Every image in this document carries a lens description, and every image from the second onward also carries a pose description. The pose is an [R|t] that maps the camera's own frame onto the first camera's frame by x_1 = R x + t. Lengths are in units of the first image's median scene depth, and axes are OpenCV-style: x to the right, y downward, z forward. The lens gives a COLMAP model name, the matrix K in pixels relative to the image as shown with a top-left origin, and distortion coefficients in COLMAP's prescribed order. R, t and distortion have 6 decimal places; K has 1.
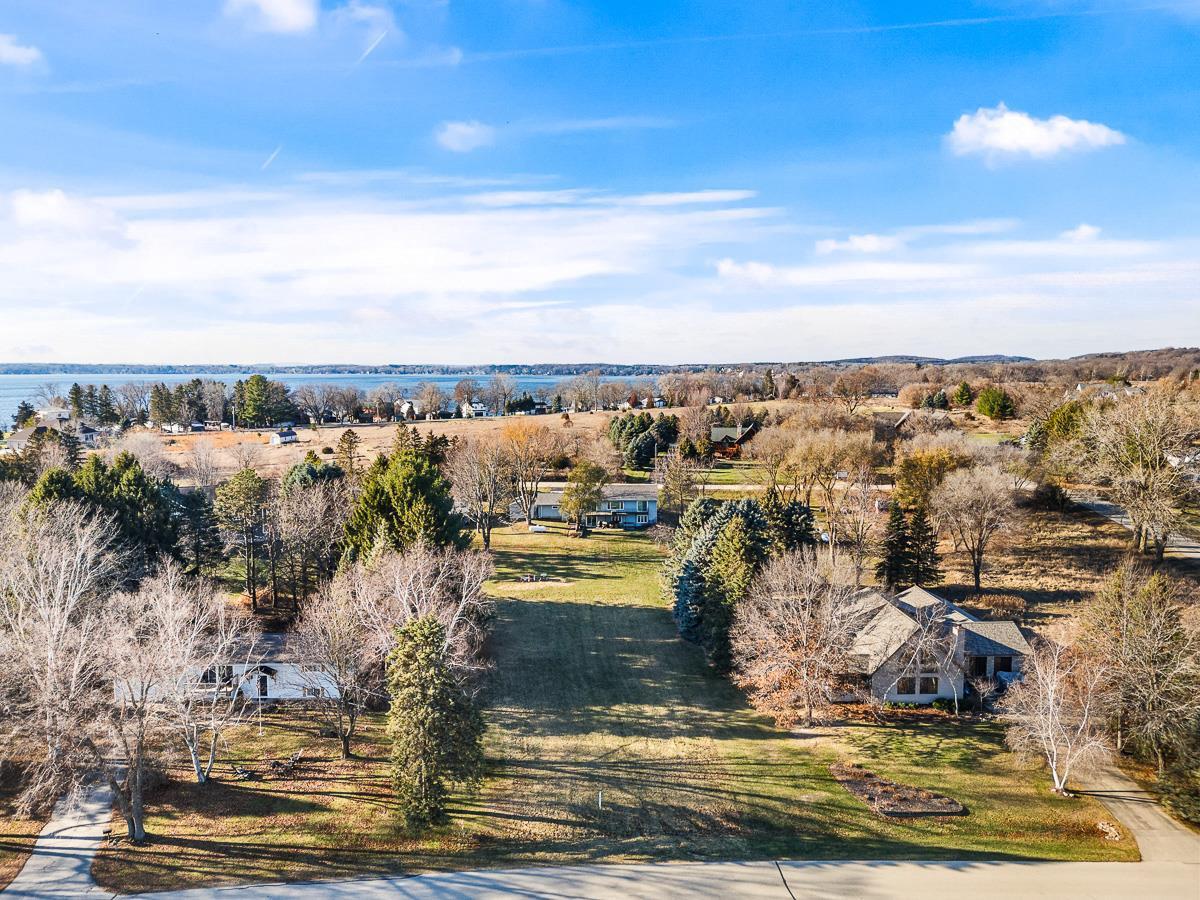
lens RADIAL K [[834.9, 0, 600.0], [0, 834.9, 450.0], [0, 0, 1]] dist [0.096786, -0.099582]
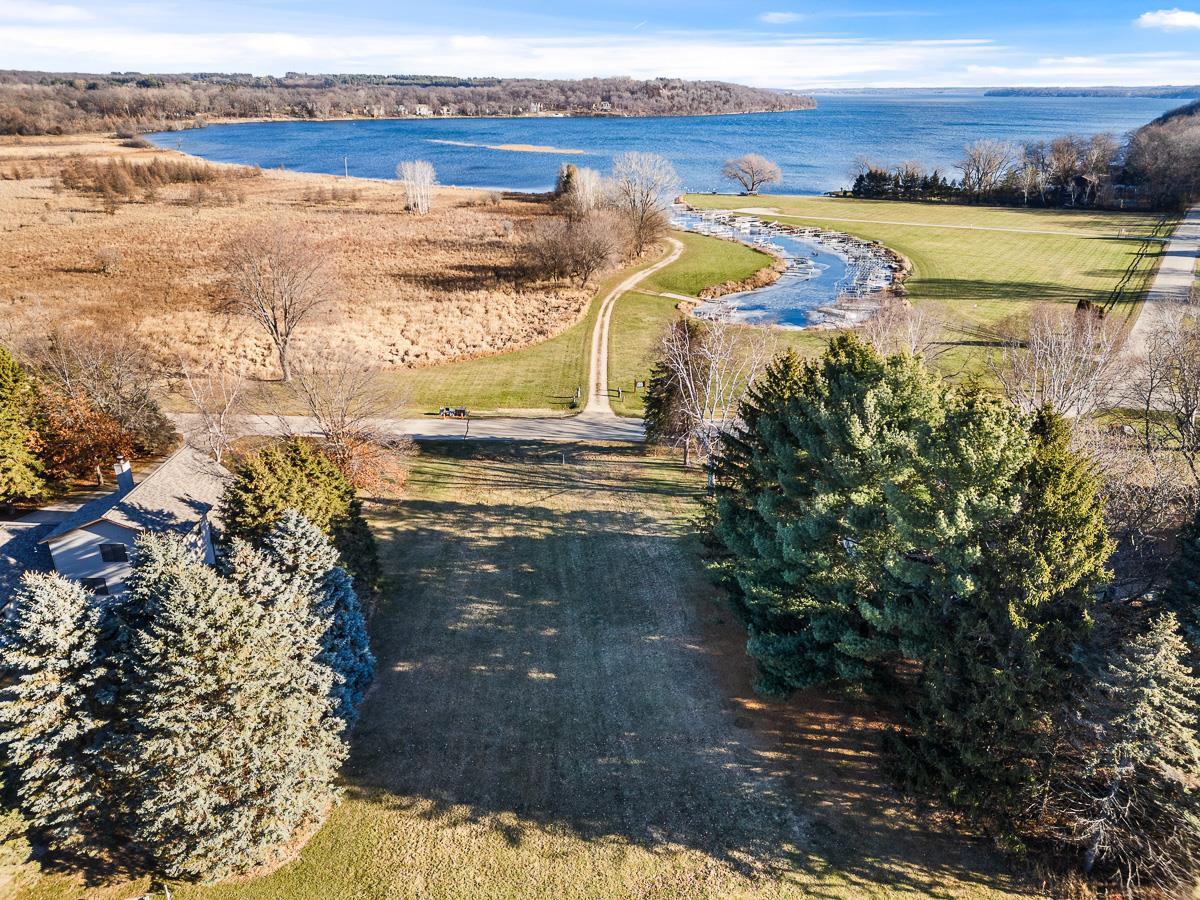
lens RADIAL K [[834.9, 0, 600.0], [0, 834.9, 450.0], [0, 0, 1]] dist [0.096786, -0.099582]
pose [[-0.999418, -0.018172, 0.028884, -0.091177], [-0.001673, 0.871501, 0.490391, -0.266307], [-0.034084, 0.490057, -0.871024, 2.078611]]
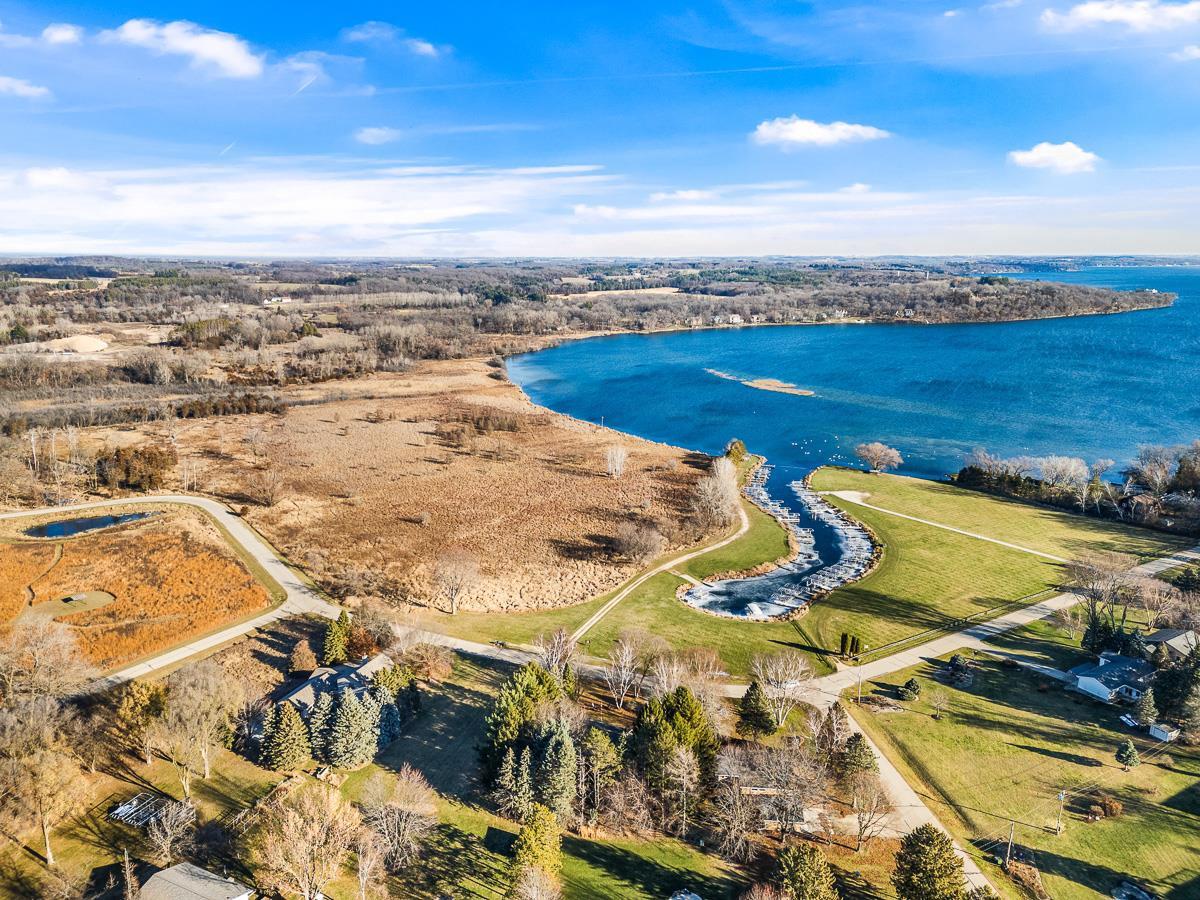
lens RADIAL K [[834.9, 0, 600.0], [0, 834.9, 450.0], [0, 0, 1]] dist [0.096786, -0.099582]
pose [[-0.905903, -0.094163, 0.412884, -1.577153], [0.047719, 0.946060, 0.320459, -1.498208], [-0.420789, 0.310007, -0.852545, 3.357937]]
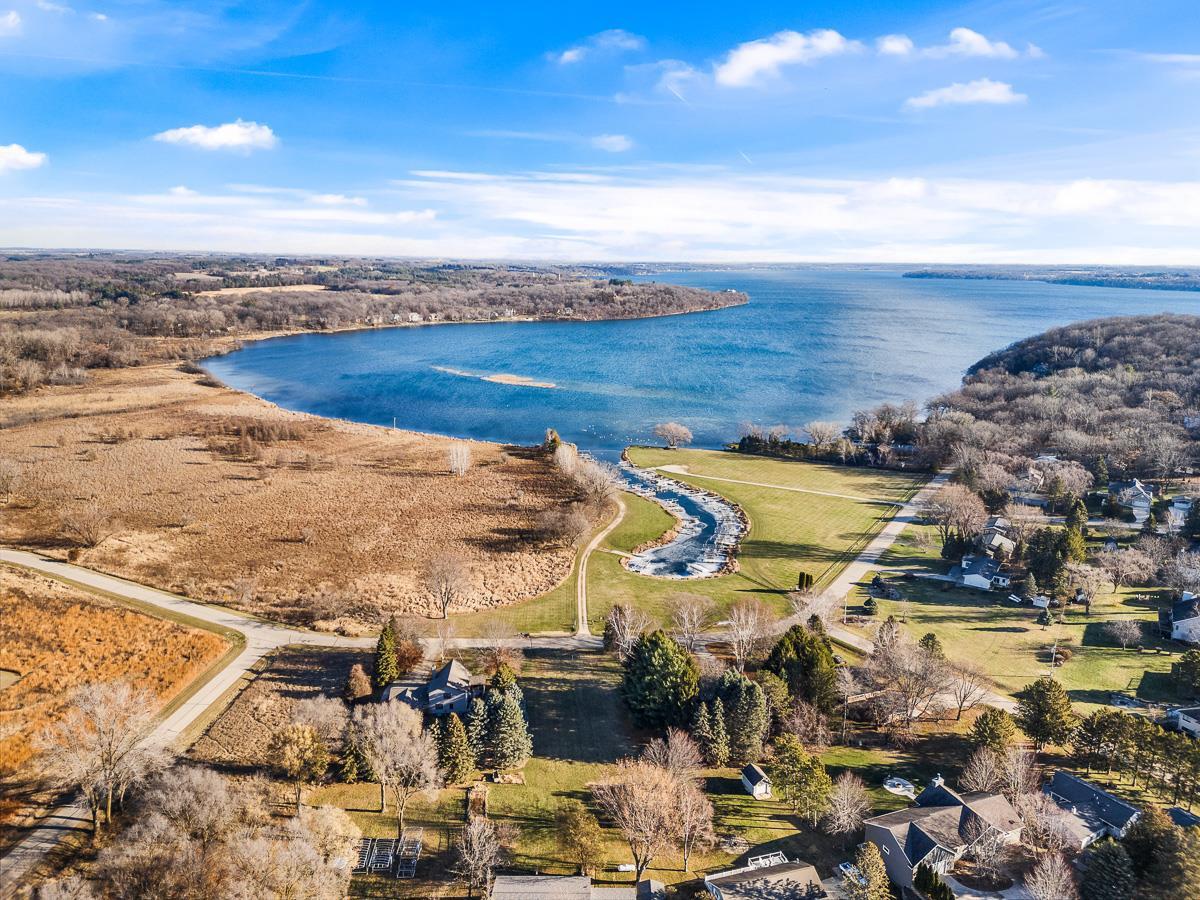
lens RADIAL K [[821.6, 0, 600.0], [0, 821.6, 458.0], [0, 0, 1]] dist [0.138517, -0.193506]
pose [[-0.999823, -0.009313, -0.016338, -0.046494], [-0.014314, 0.940354, 0.339895, -1.542367], [0.012198, 0.340069, -0.940321, 3.872218]]
